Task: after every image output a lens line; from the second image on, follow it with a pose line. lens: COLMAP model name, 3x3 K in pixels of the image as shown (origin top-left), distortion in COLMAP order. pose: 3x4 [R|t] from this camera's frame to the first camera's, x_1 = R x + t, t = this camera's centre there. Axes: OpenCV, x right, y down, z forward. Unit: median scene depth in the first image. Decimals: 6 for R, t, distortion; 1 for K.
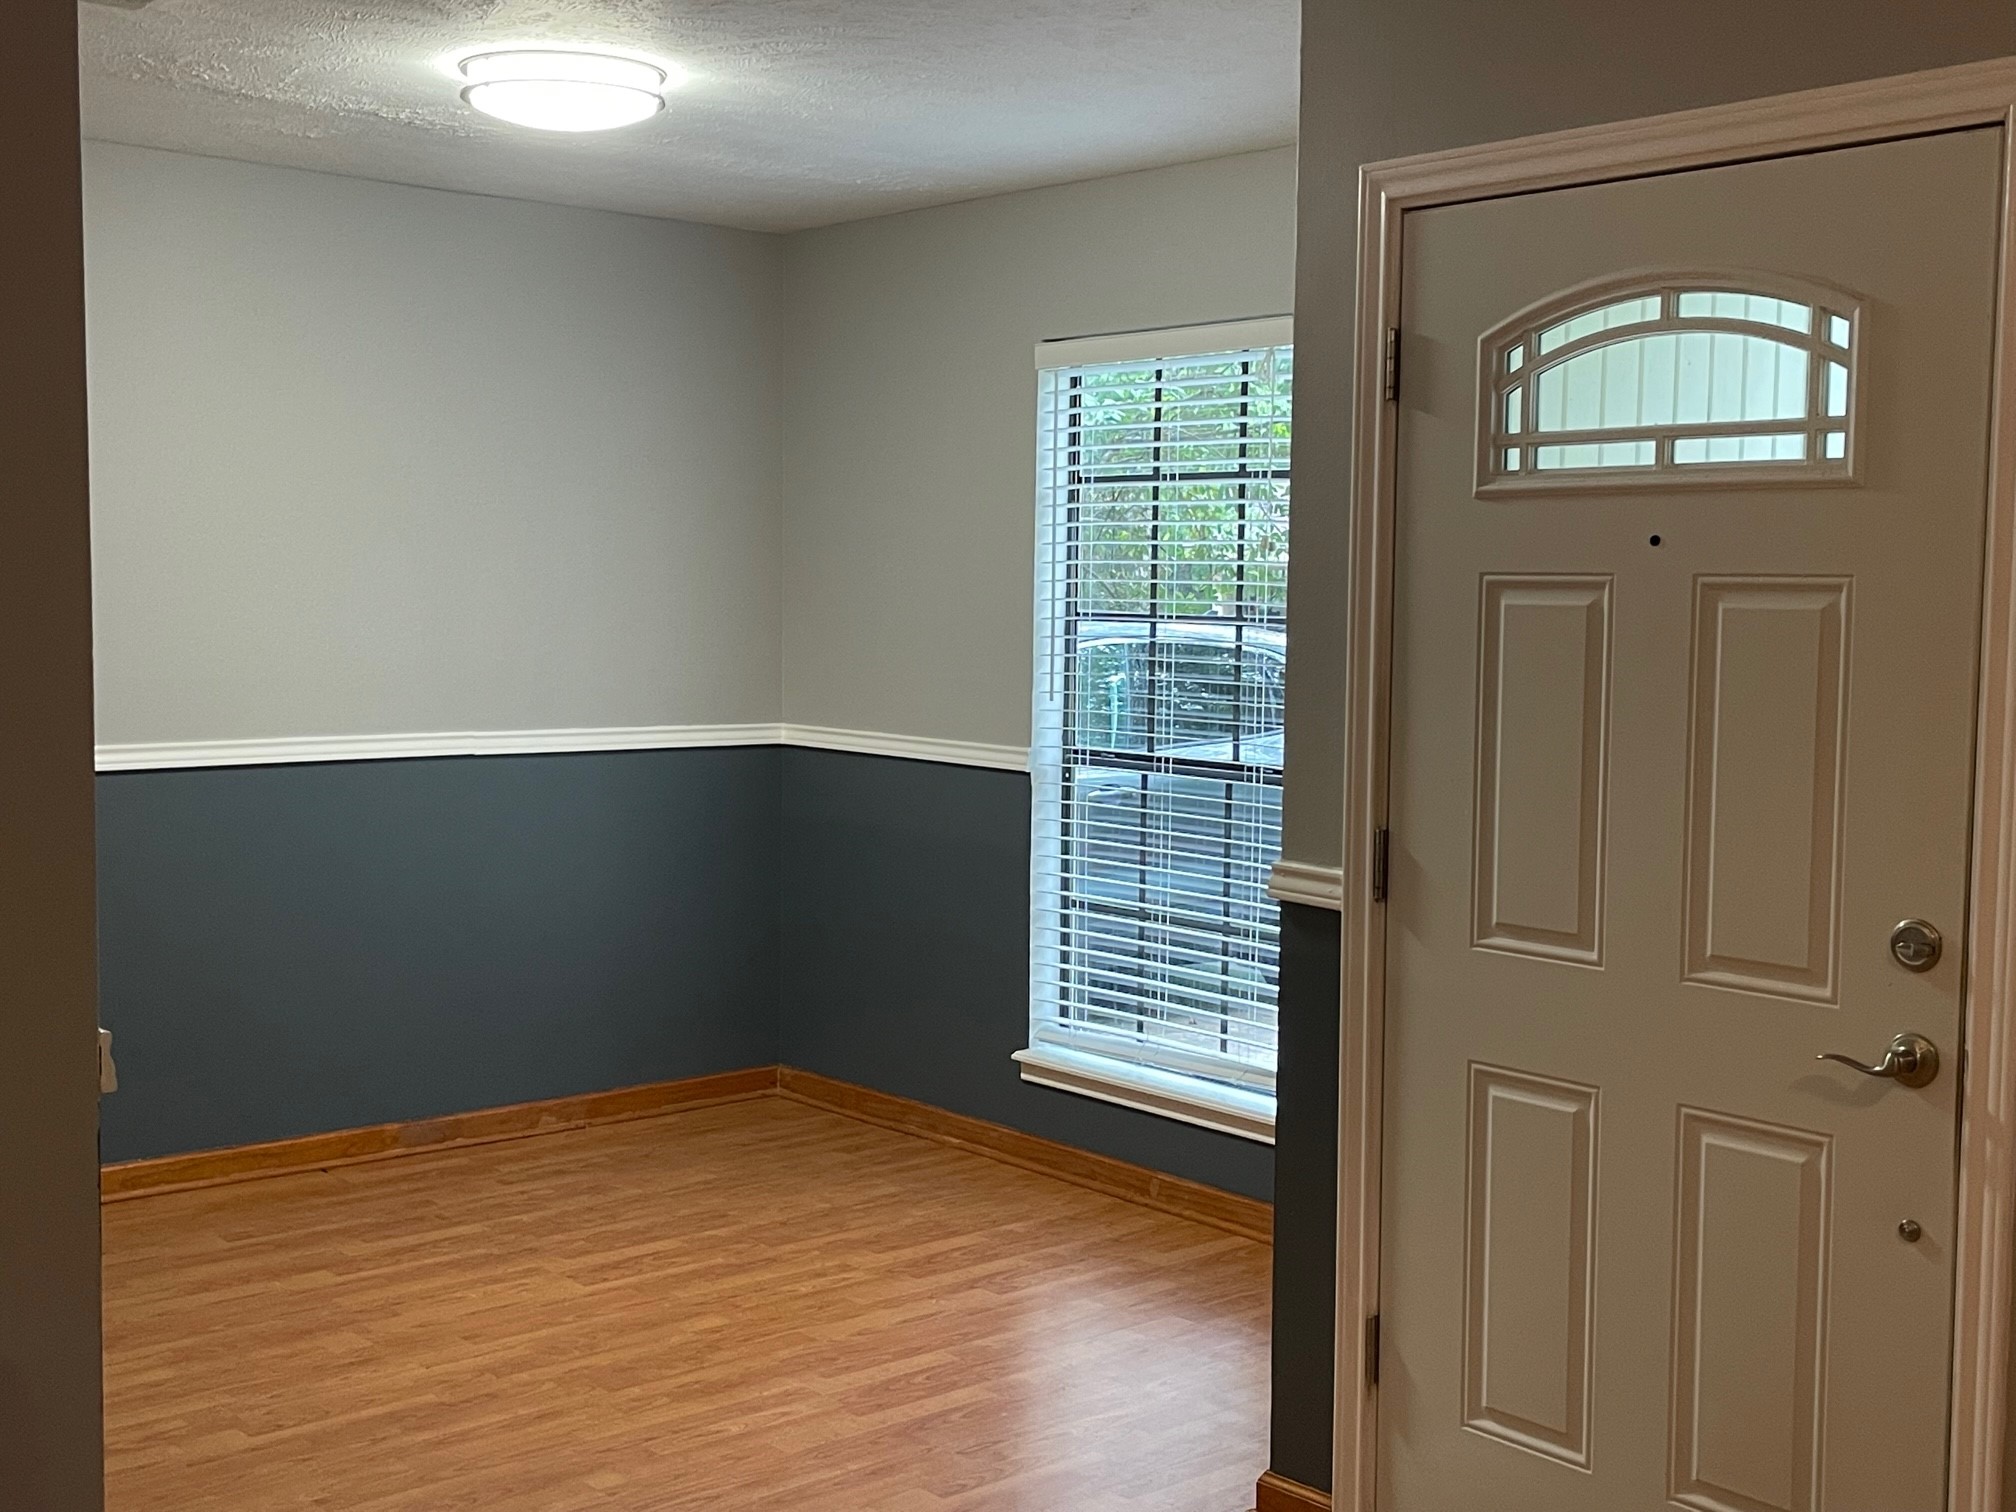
lens RADIAL K [[2382.0, 0, 1020.2], [0, 2382.0, 710.9], [0, 0, 1]] dist [0.099510, 0.000000]
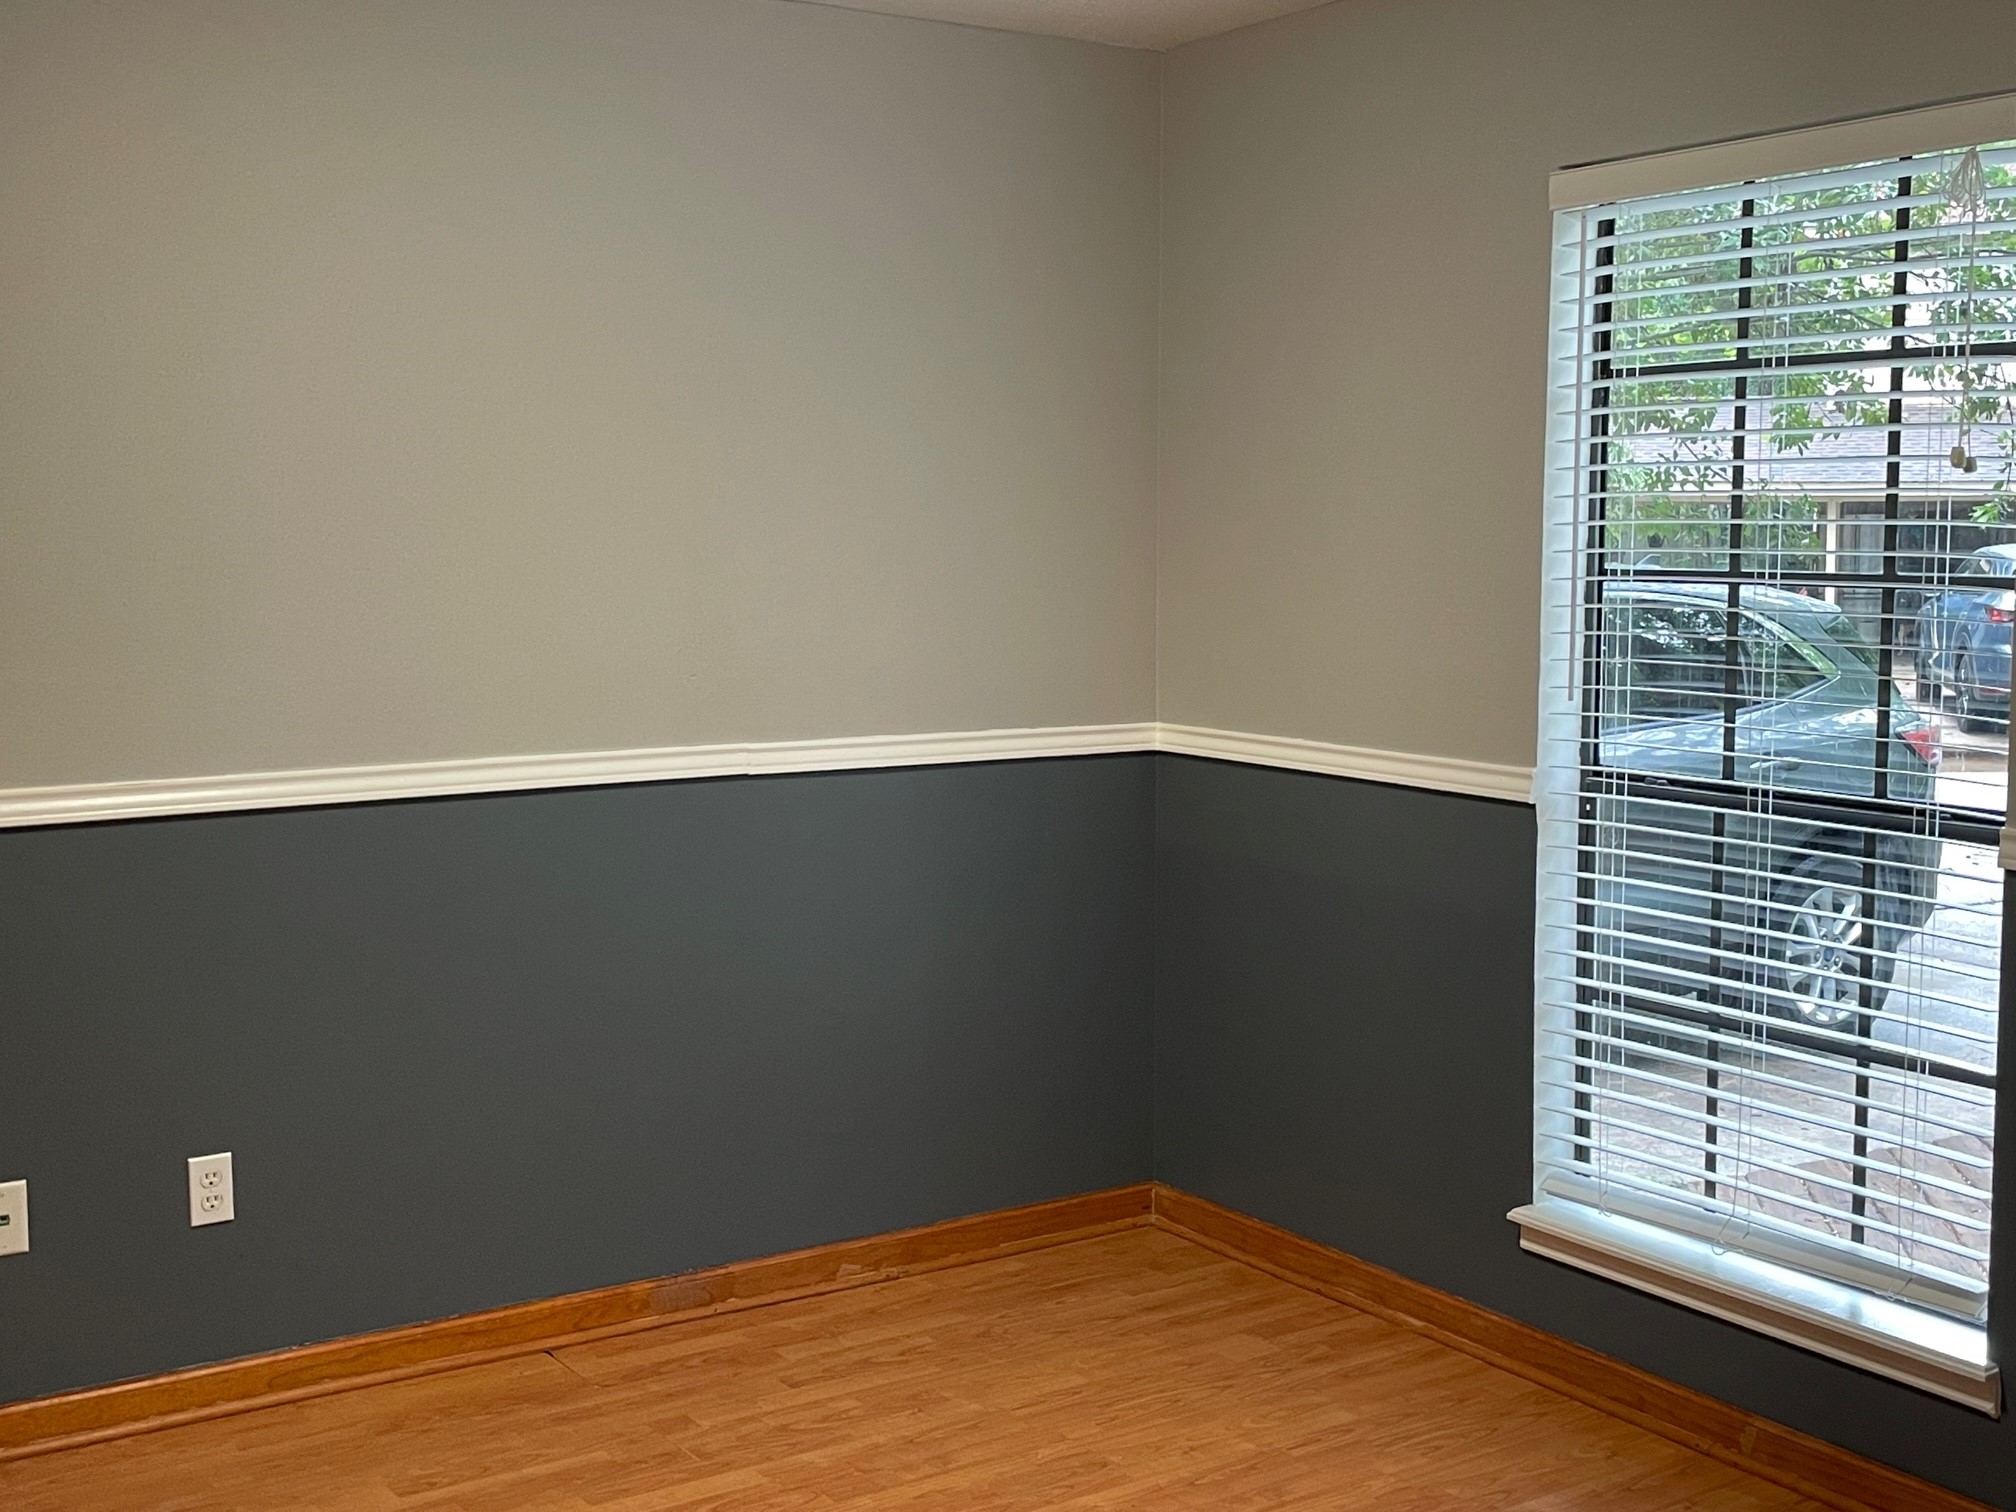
lens RADIAL K [[2382.0, 0, 1001.7], [0, 2382.0, 739.0], [0, 0, 1]] dist [0.099510, 0.000000]
pose [[0.991414, 0.000851, -0.130754, -0.057975], [0.003182, 0.999526, 0.030630, -0.014614], [0.130718, -0.030783, 0.990942, 0.298936]]
